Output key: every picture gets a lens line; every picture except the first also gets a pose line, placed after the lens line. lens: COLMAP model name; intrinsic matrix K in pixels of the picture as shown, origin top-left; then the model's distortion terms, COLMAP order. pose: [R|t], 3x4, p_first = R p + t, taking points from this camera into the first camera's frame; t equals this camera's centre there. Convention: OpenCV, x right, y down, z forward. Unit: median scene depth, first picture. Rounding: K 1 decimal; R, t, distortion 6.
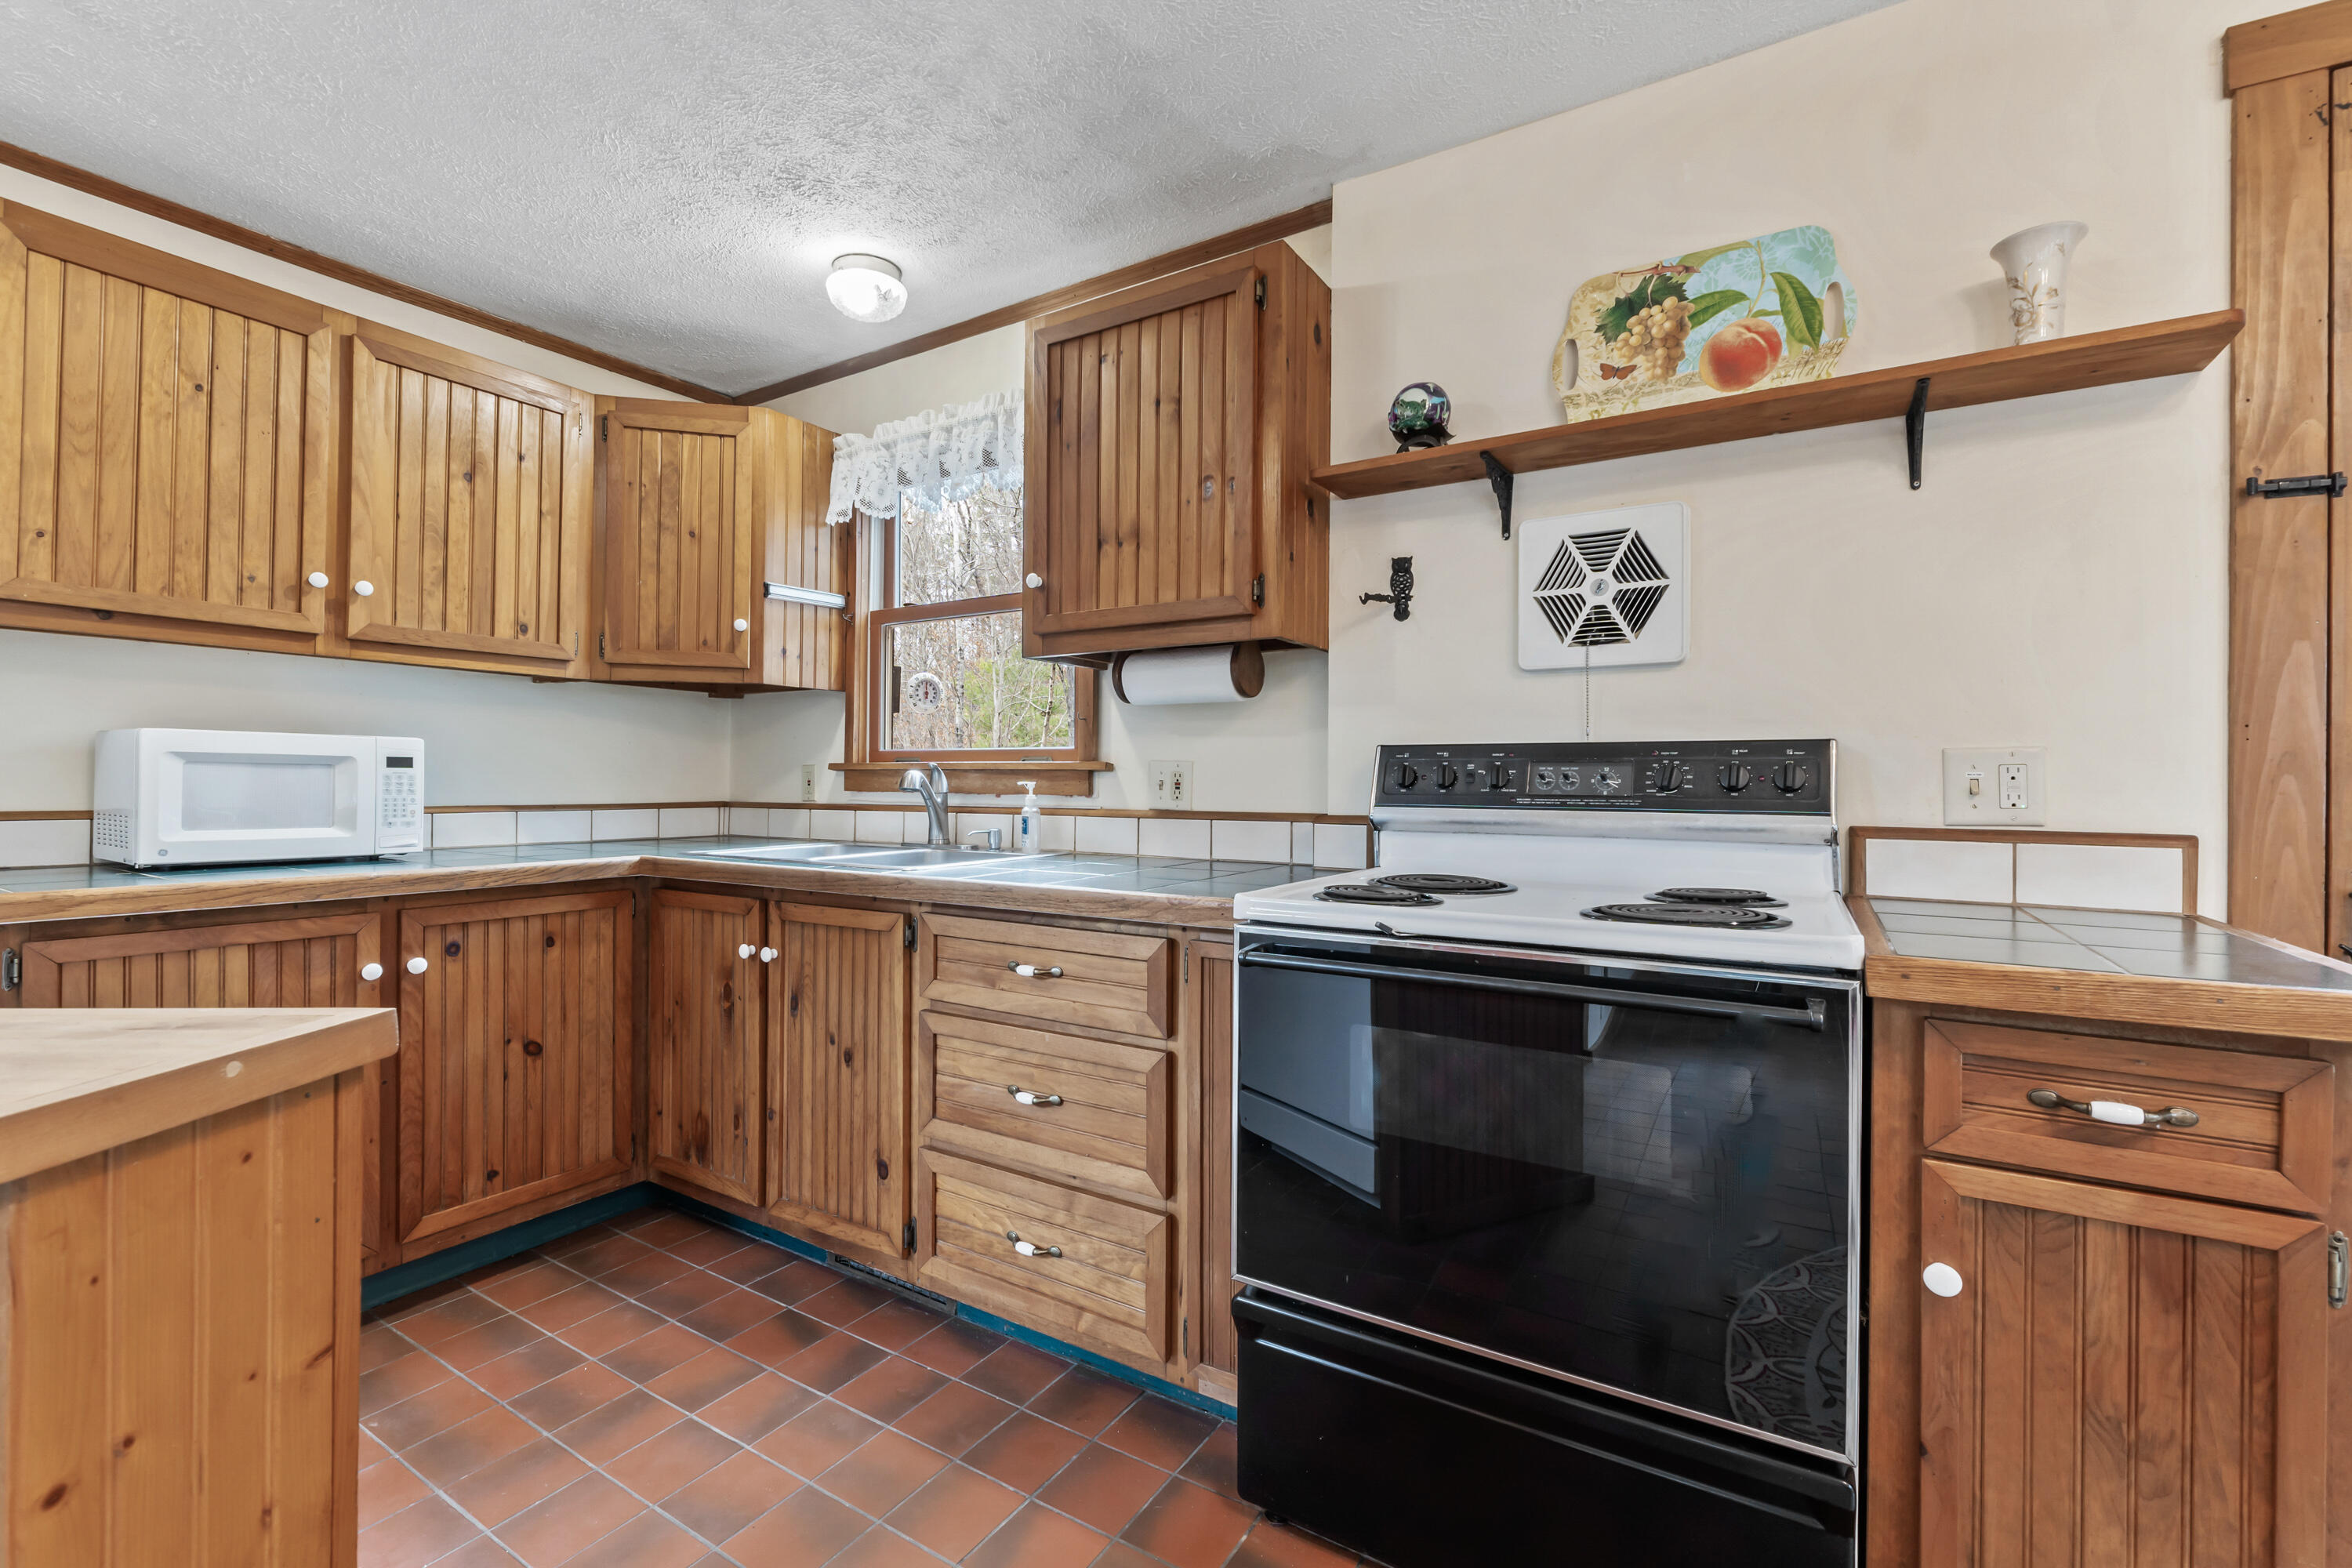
lens RADIAL K [[1001.4, 0, 1177.9], [0, 1001.4, 778.0], [0, 0, 1]] dist [-0.006881, -0.000599]
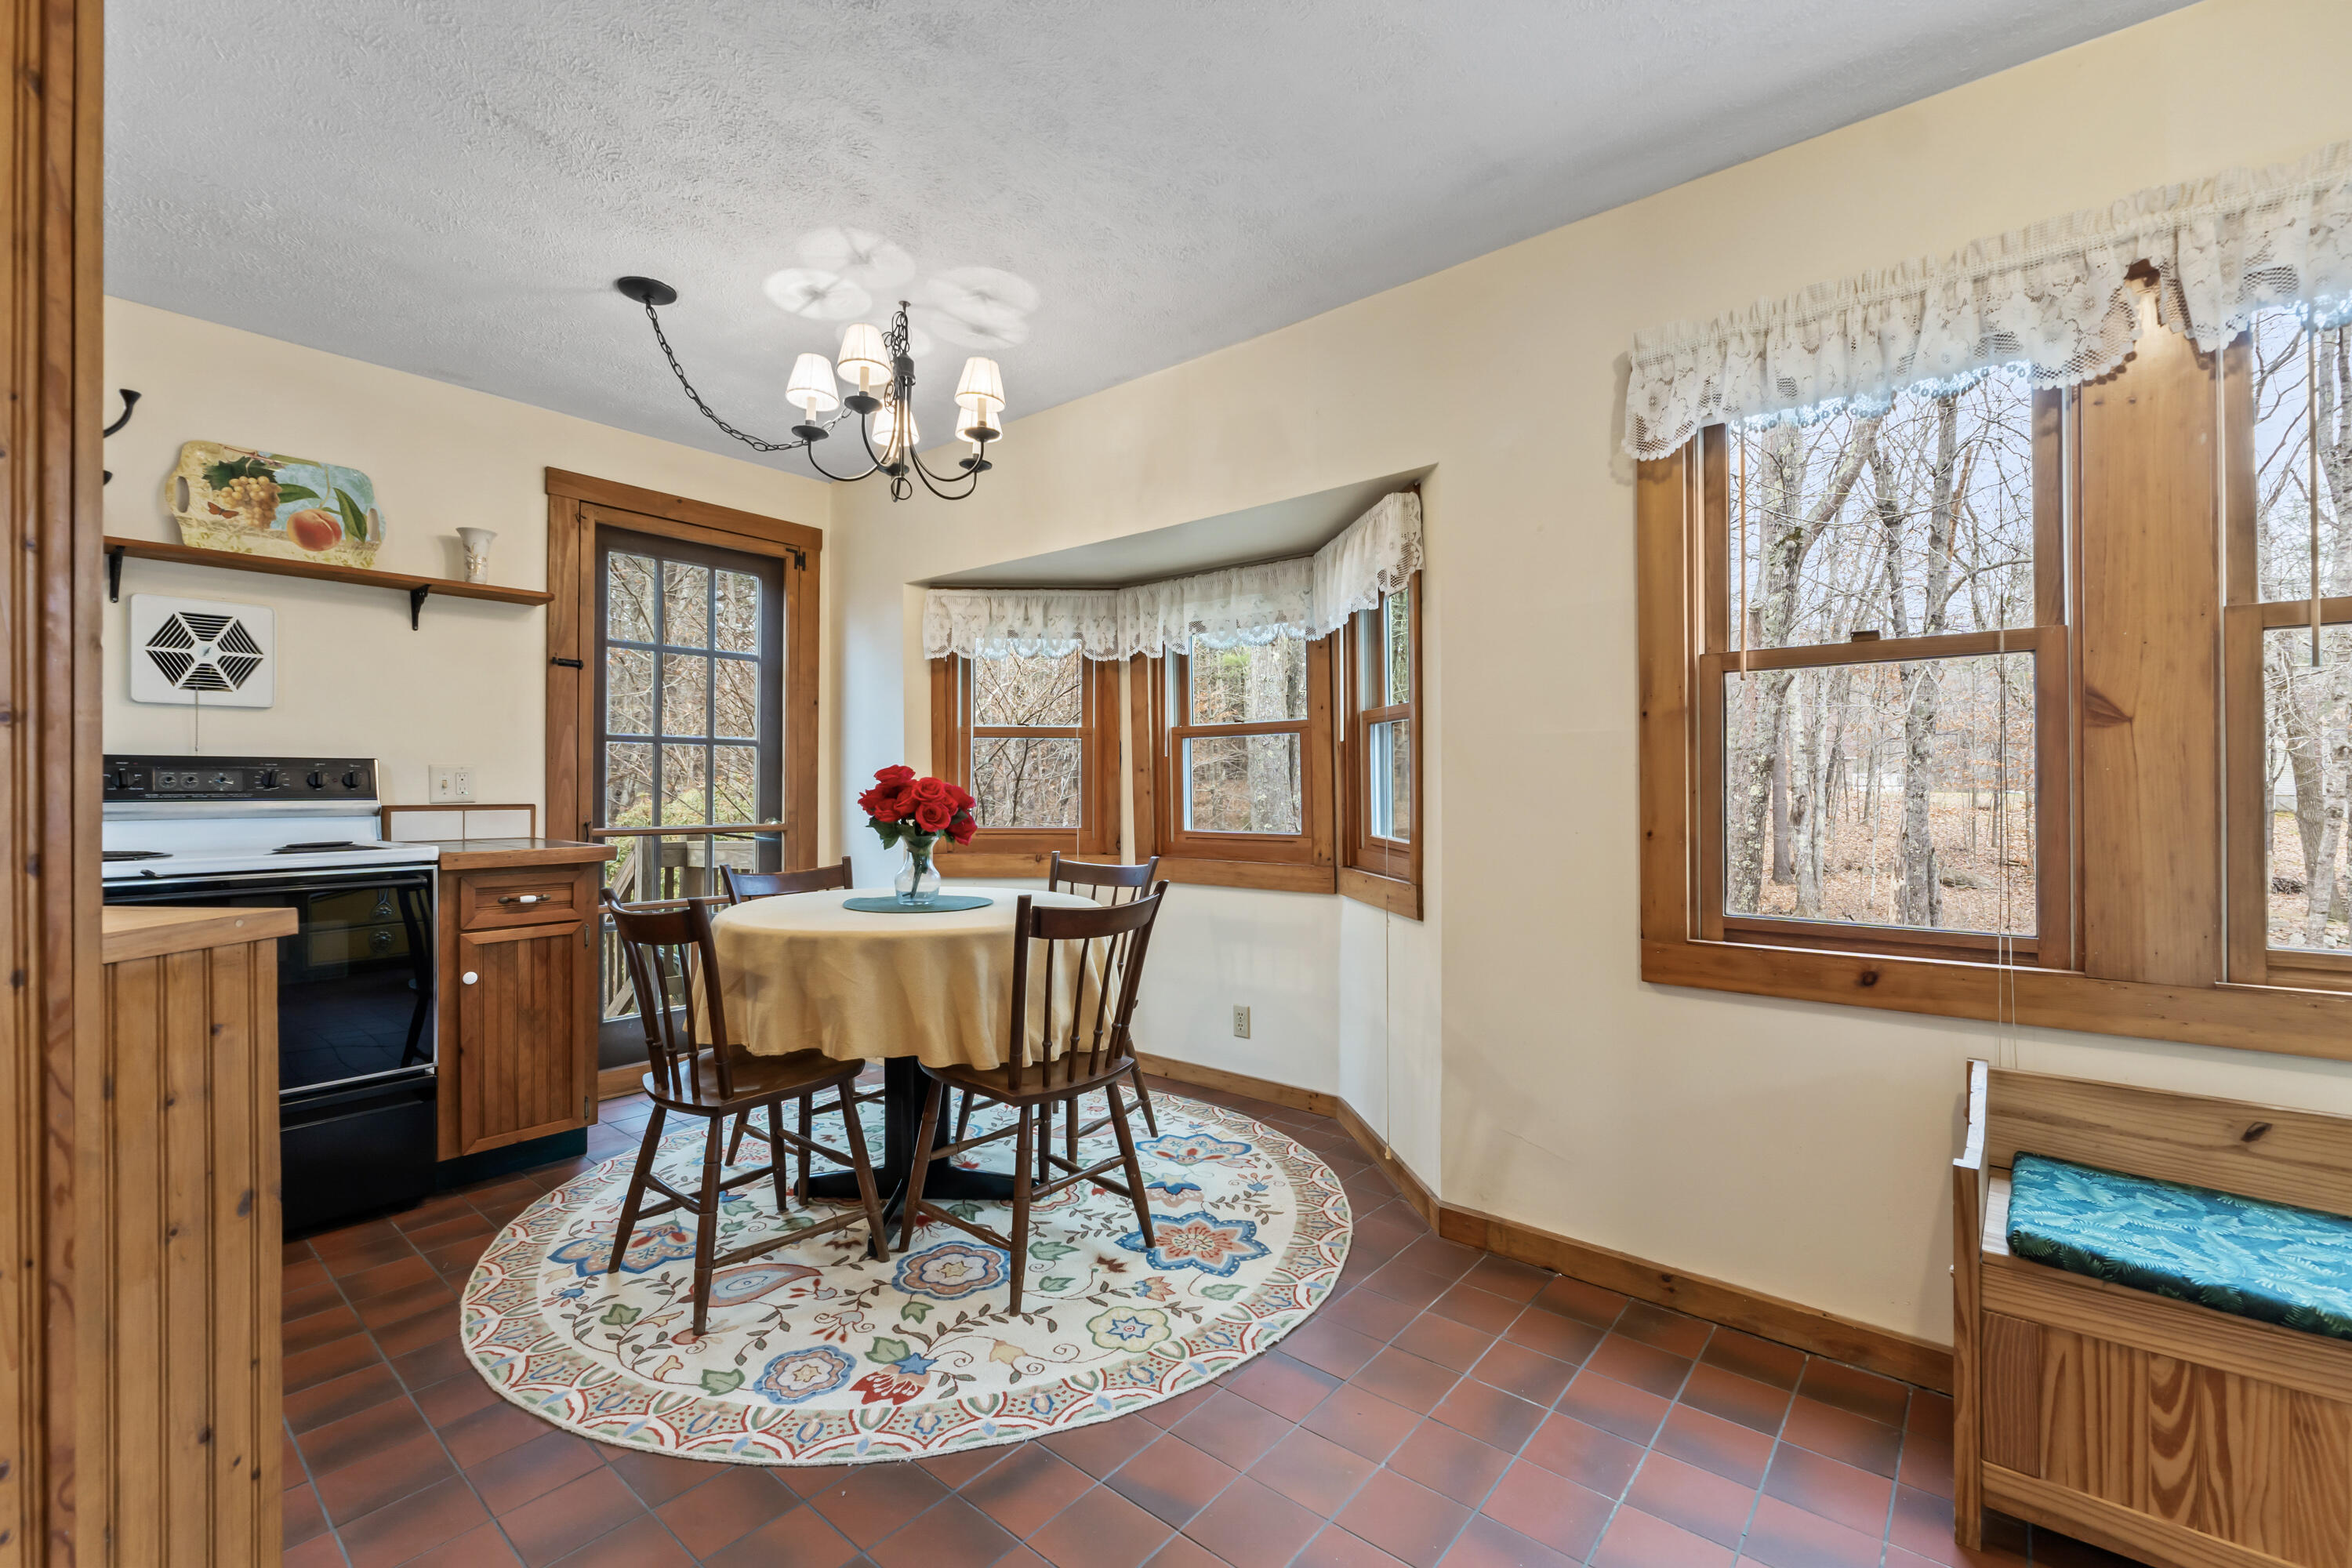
lens RADIAL K [[1001.4, 0, 1170.6], [0, 1001.4, 783.9], [0, 0, 1]] dist [-0.006881, -0.000599]
pose [[0.152861, -0.007077, 0.988222, -0.831469], [-0.004510, 0.999959, 0.007858, -0.011907], [-0.988237, -0.005658, 0.152822, -0.653262]]
